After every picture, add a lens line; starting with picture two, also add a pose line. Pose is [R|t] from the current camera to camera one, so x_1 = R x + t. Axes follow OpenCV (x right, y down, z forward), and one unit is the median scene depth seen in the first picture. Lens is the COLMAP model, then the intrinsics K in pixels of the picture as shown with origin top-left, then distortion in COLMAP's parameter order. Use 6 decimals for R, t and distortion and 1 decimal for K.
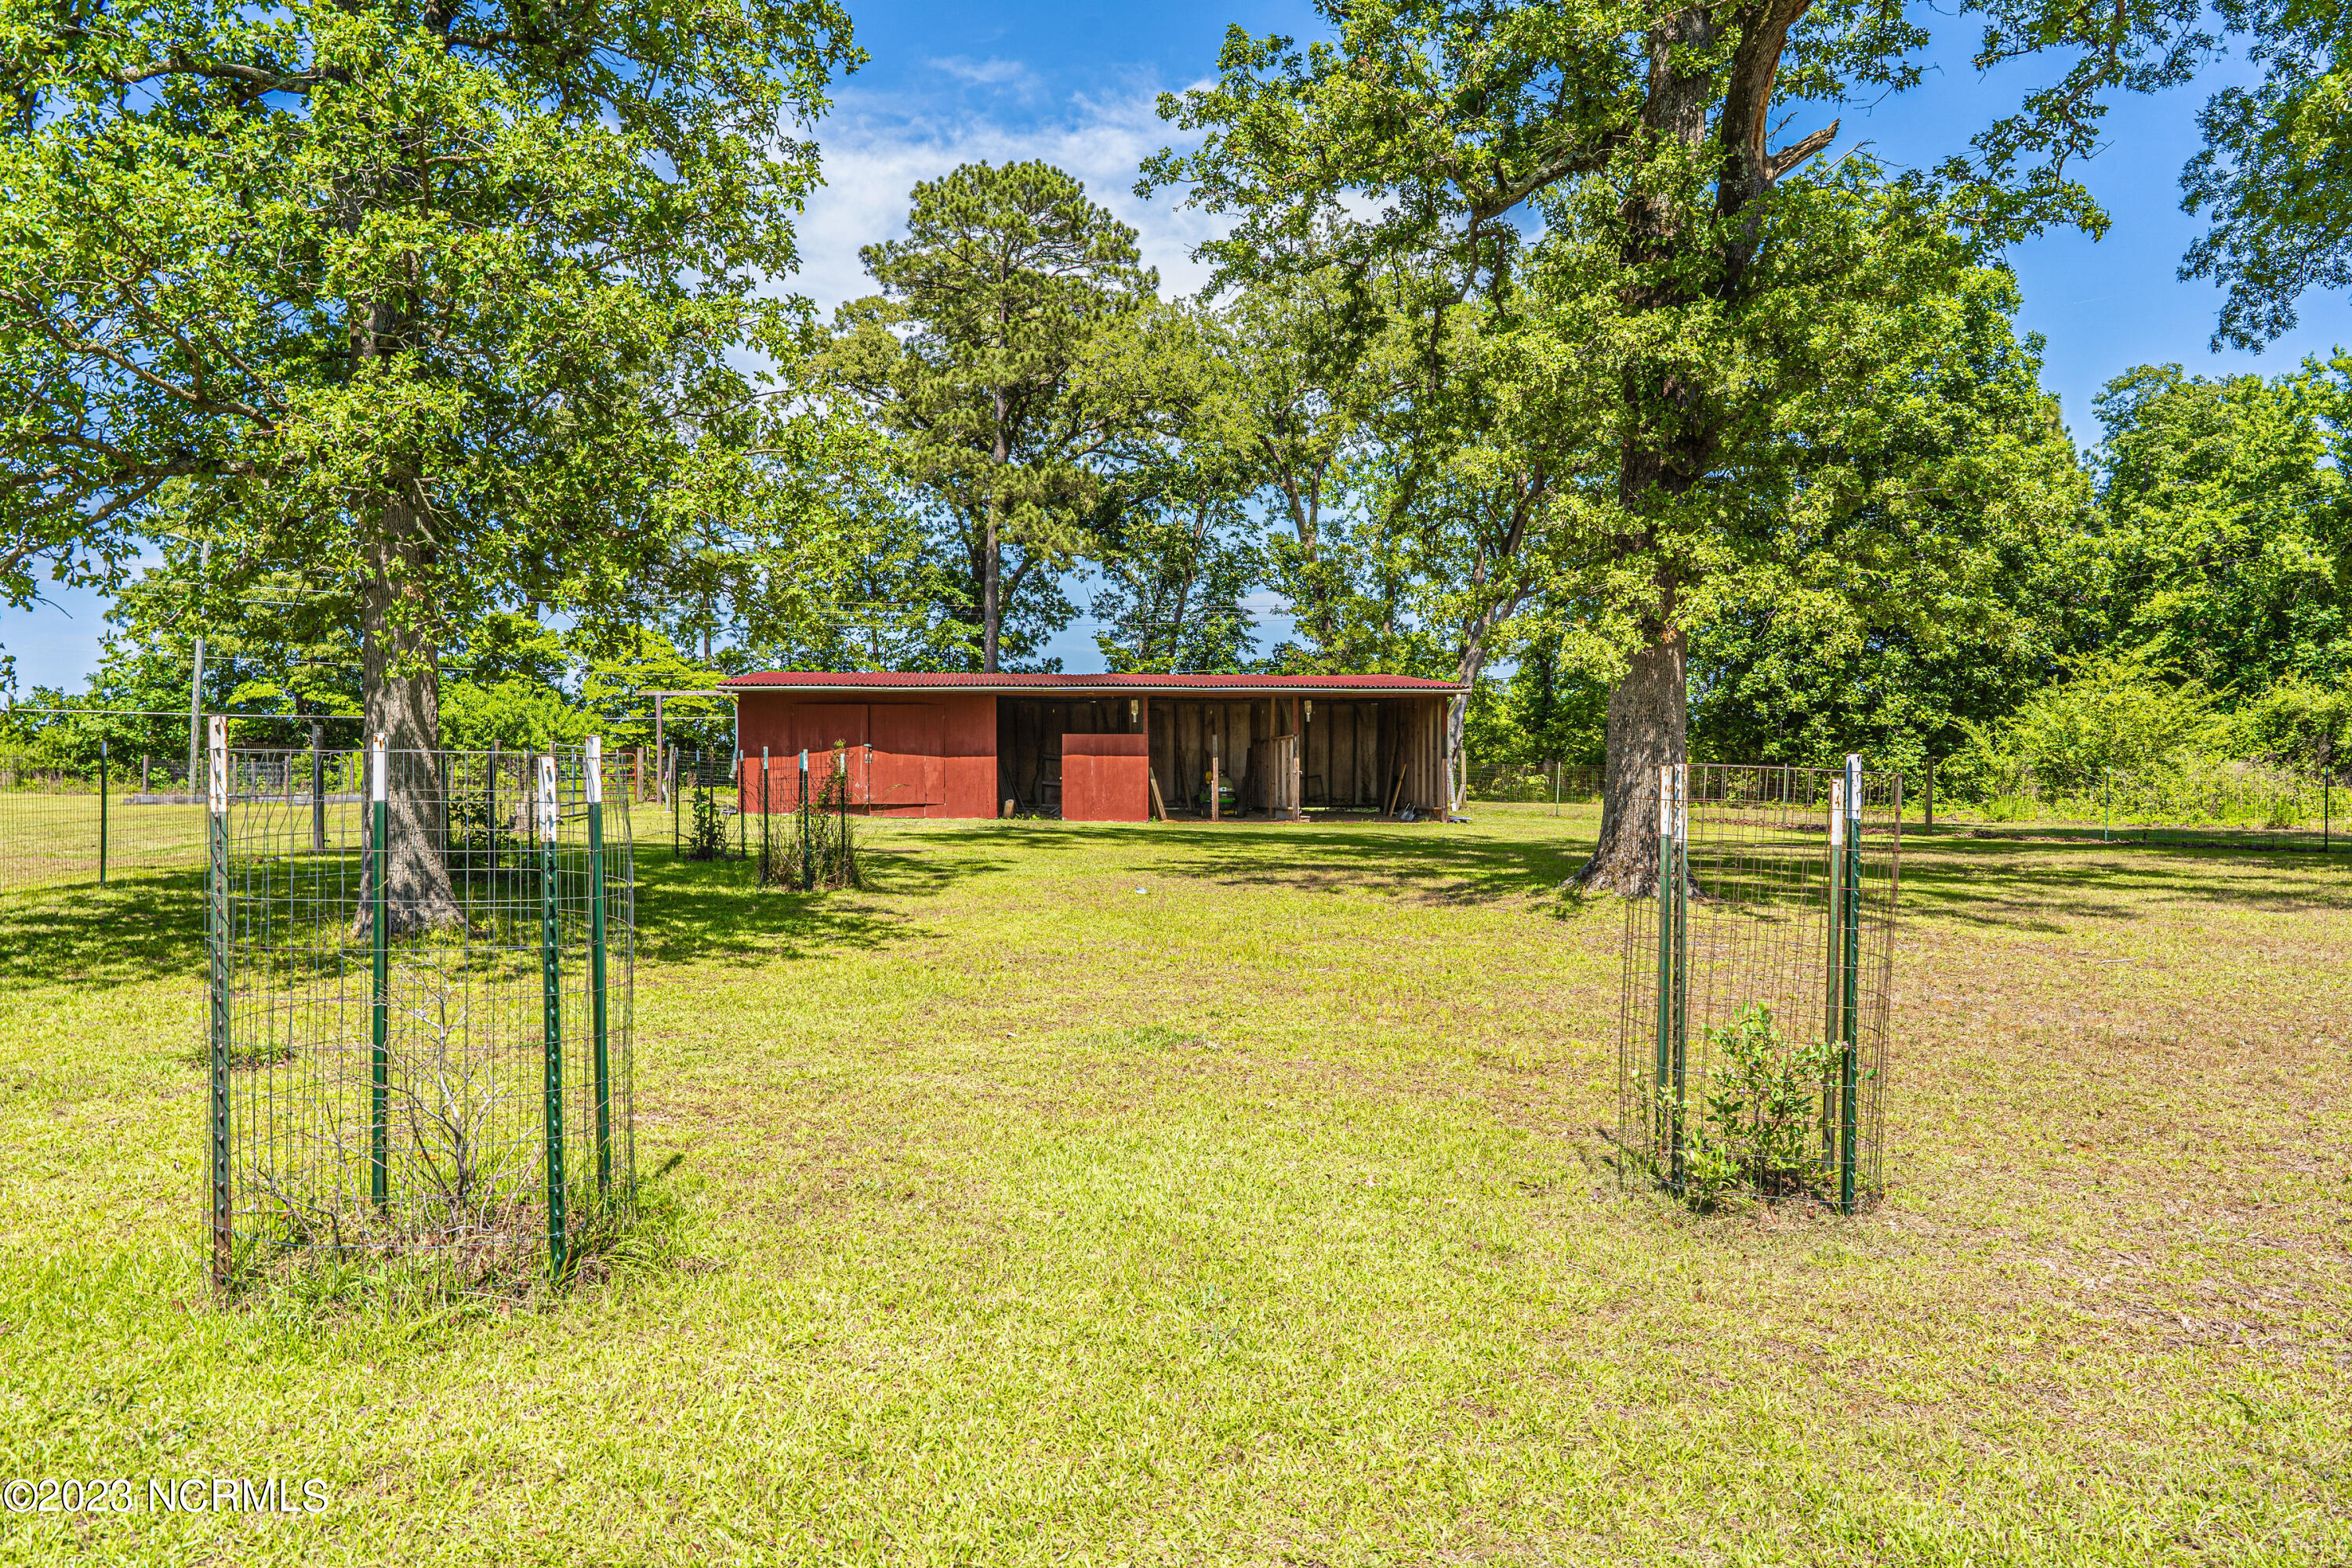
lens RADIAL K [[1593.9, 0, 1164.6], [0, 1593.9, 777.6], [0, 0, 1]] dist [0.005705, -0.019582]
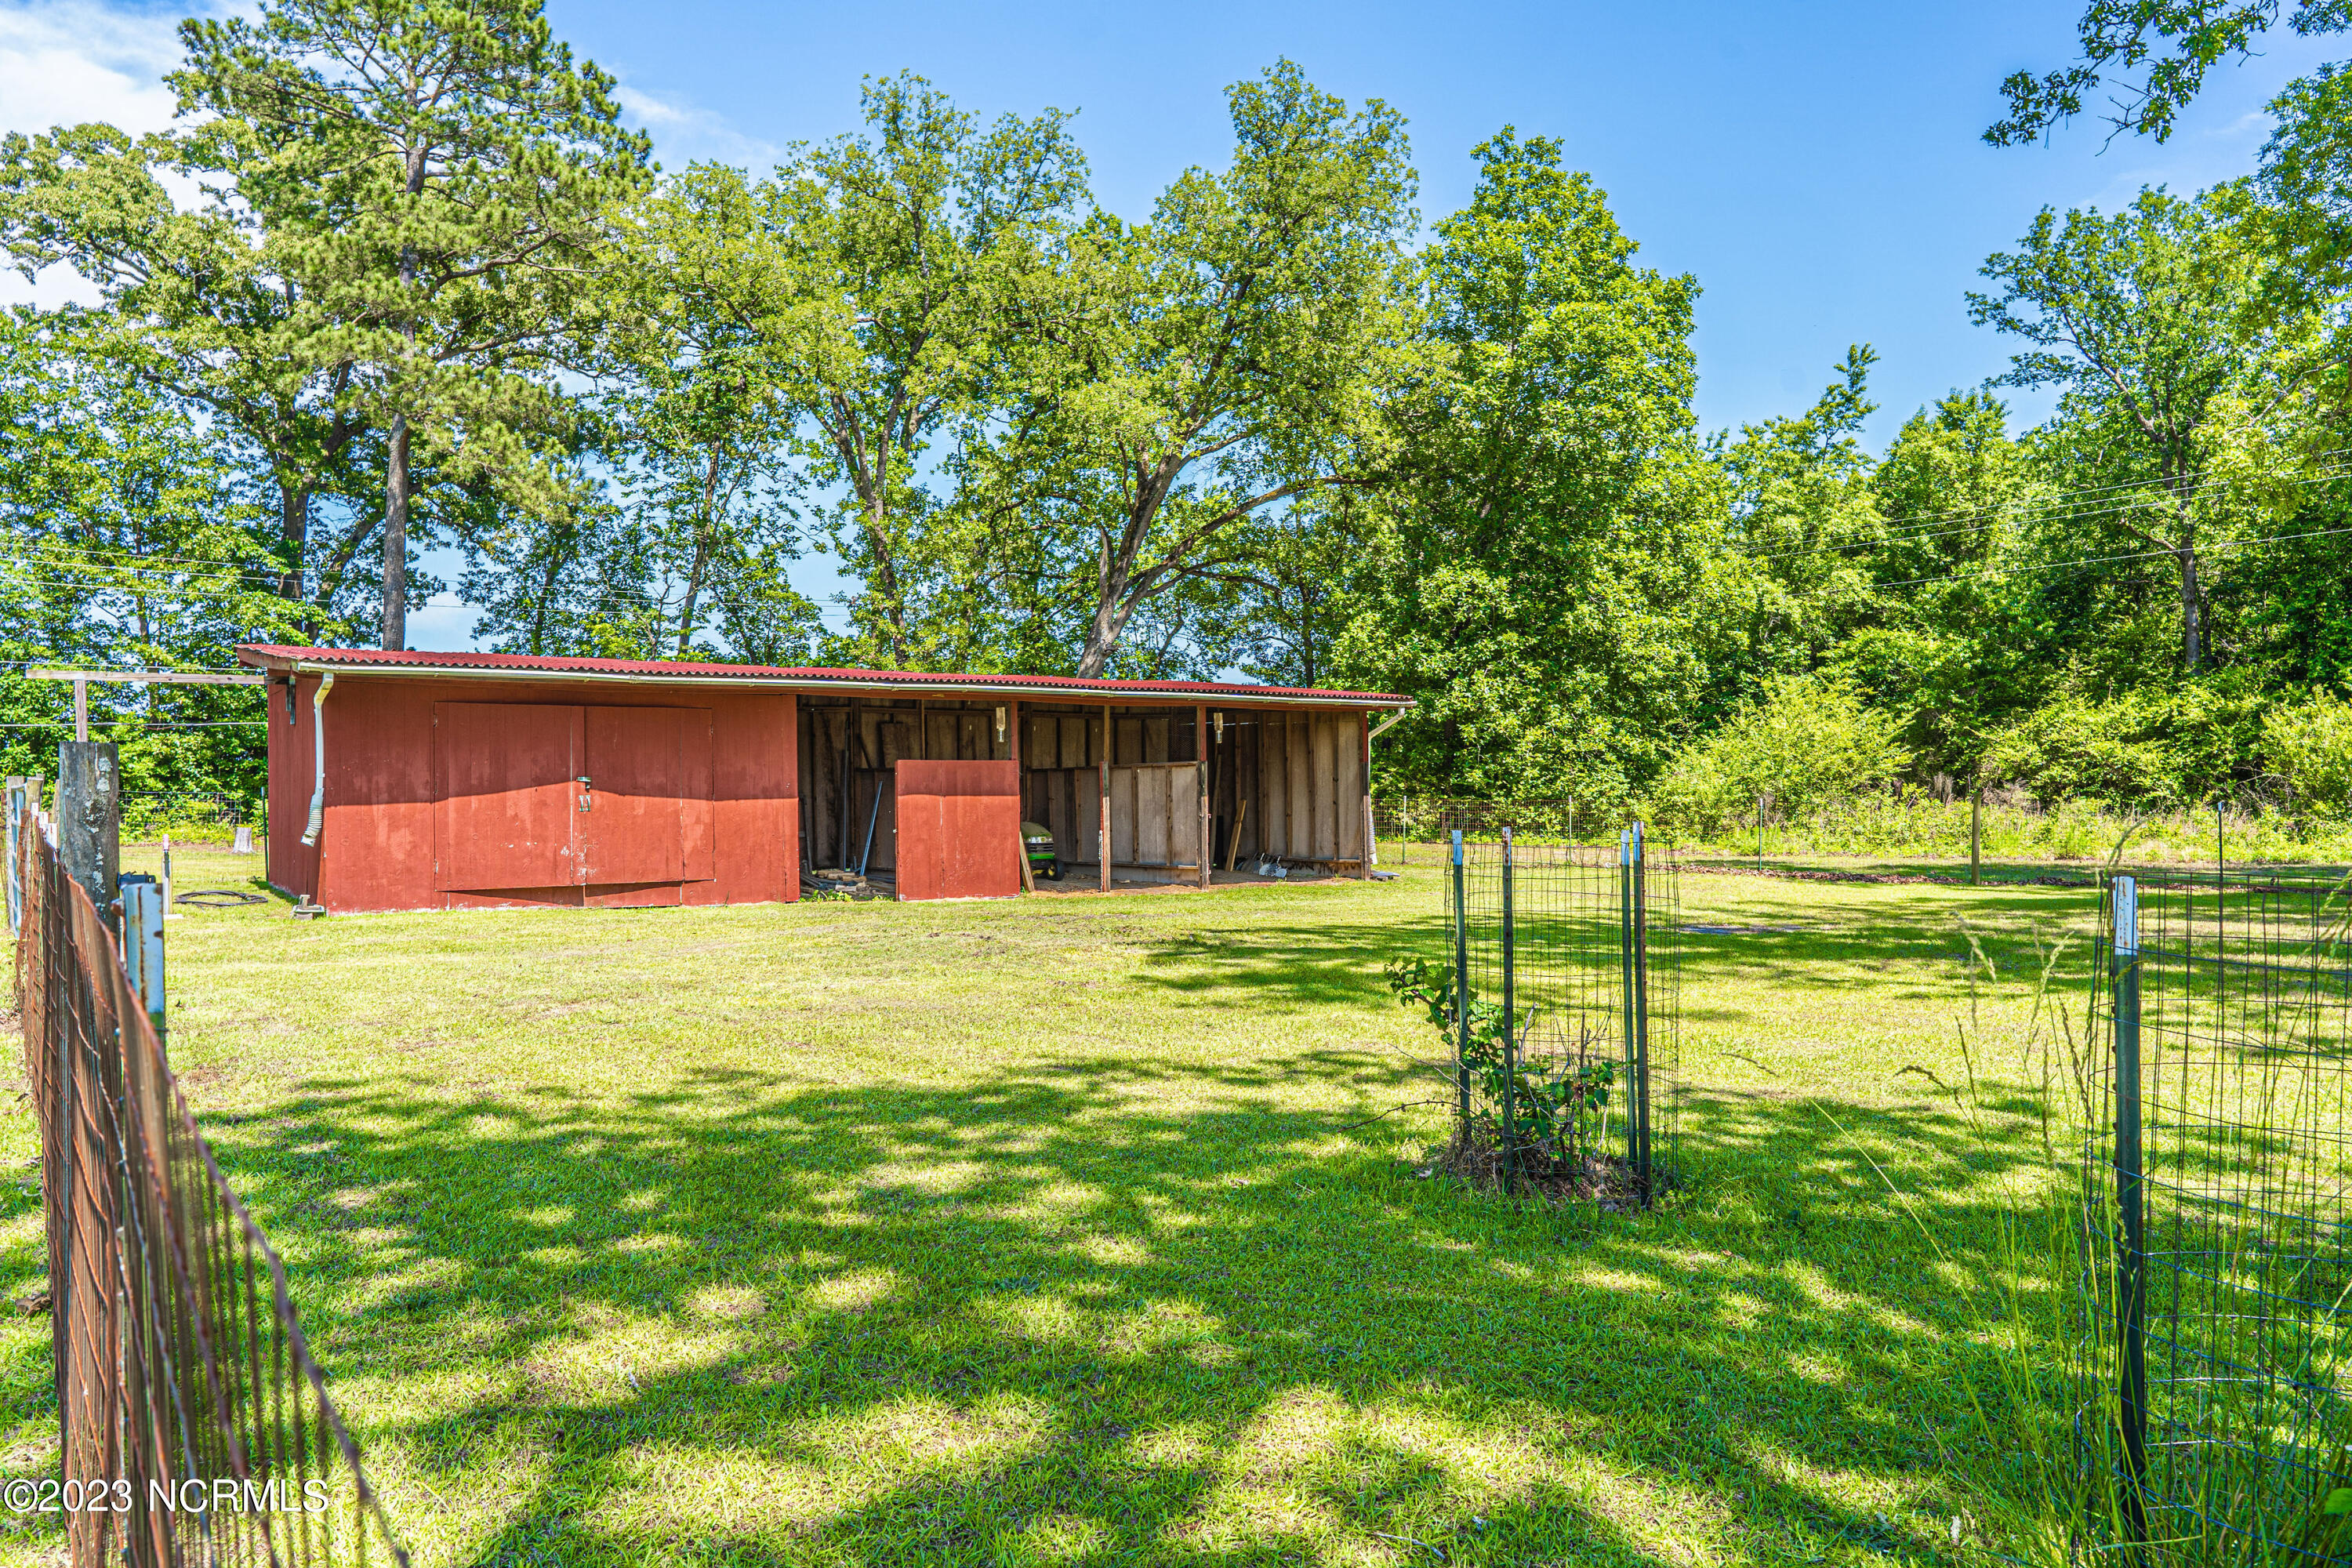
lens RADIAL K [[1575.0, 0, 1166.9], [0, 1575.0, 783.5], [0, 0, 1]] dist [0.004614, -0.005476]
pose [[0.873712, -0.004511, 0.486423, -0.156457], [0.008144, 0.999953, -0.005353, -0.008090], [-0.486376, 0.008638, 0.873707, 0.238895]]
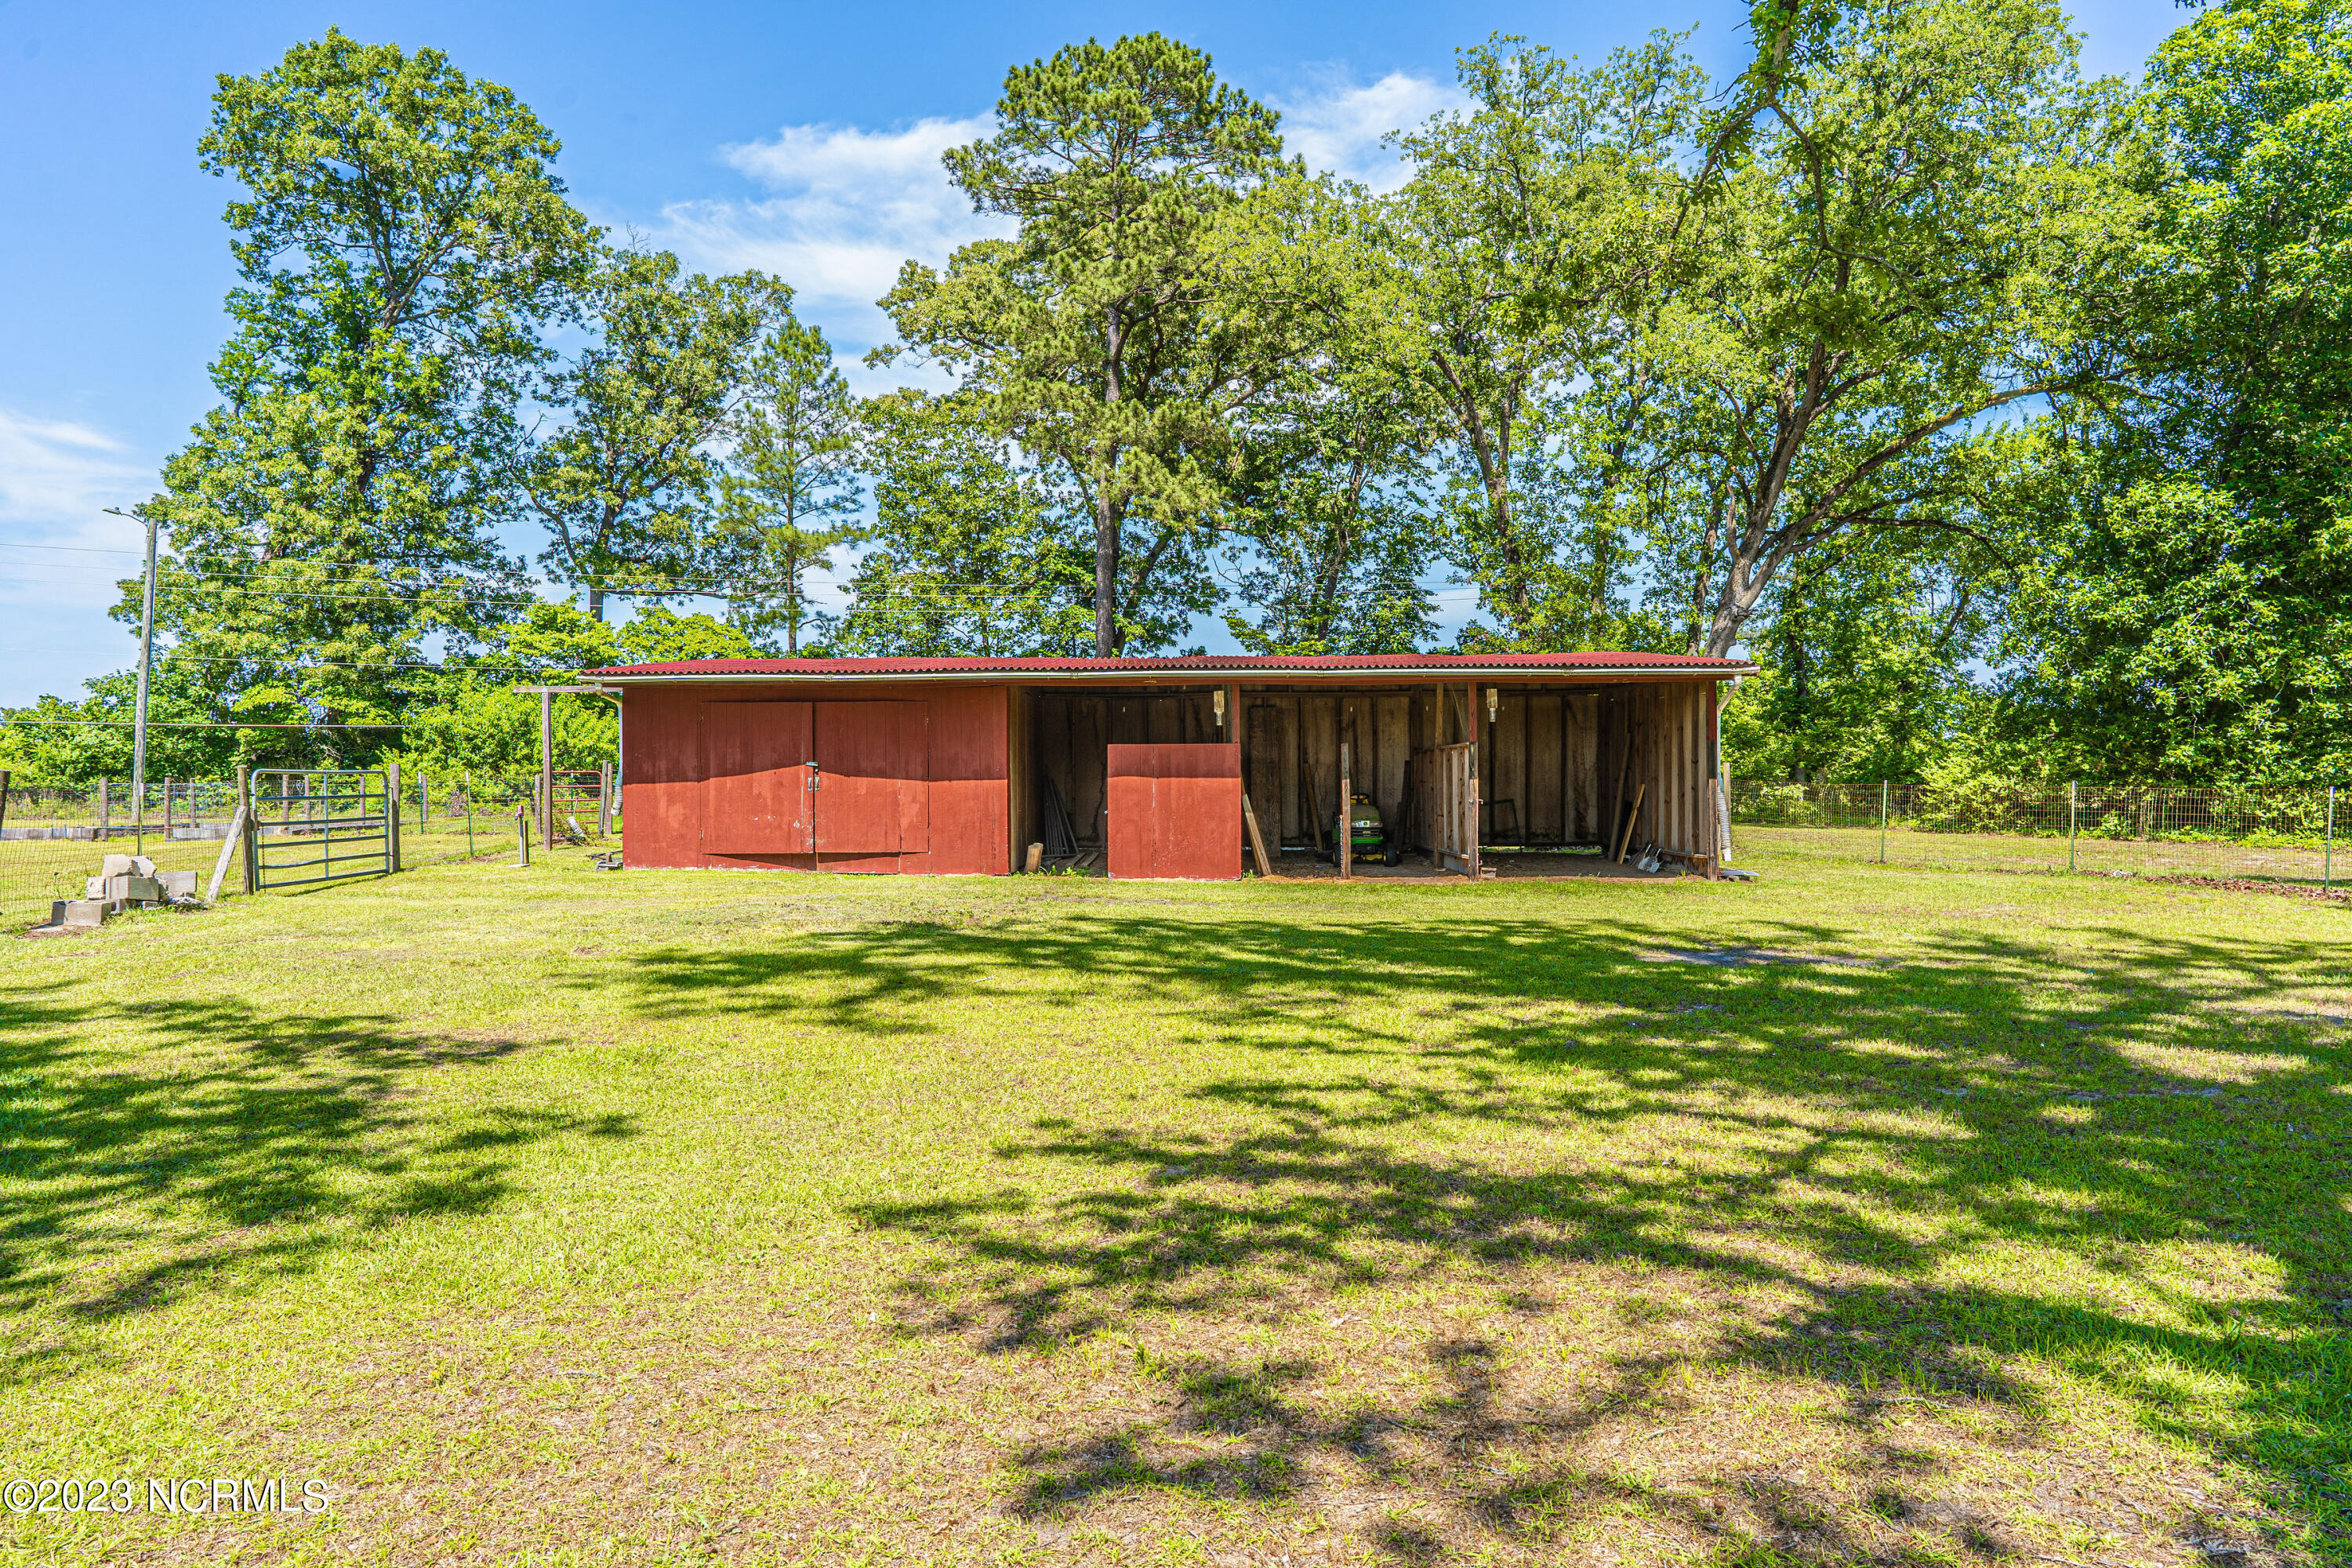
lens RADIAL K [[1575.0, 0, 1166.9], [0, 1575.0, 783.5], [0, 0, 1]] dist [0.004614, -0.005476]
pose [[0.992746, -0.004570, -0.120144, 0.021437], [0.004999, 0.999982, 0.003270, -0.007625], [0.120127, -0.003847, 0.992751, 0.210179]]
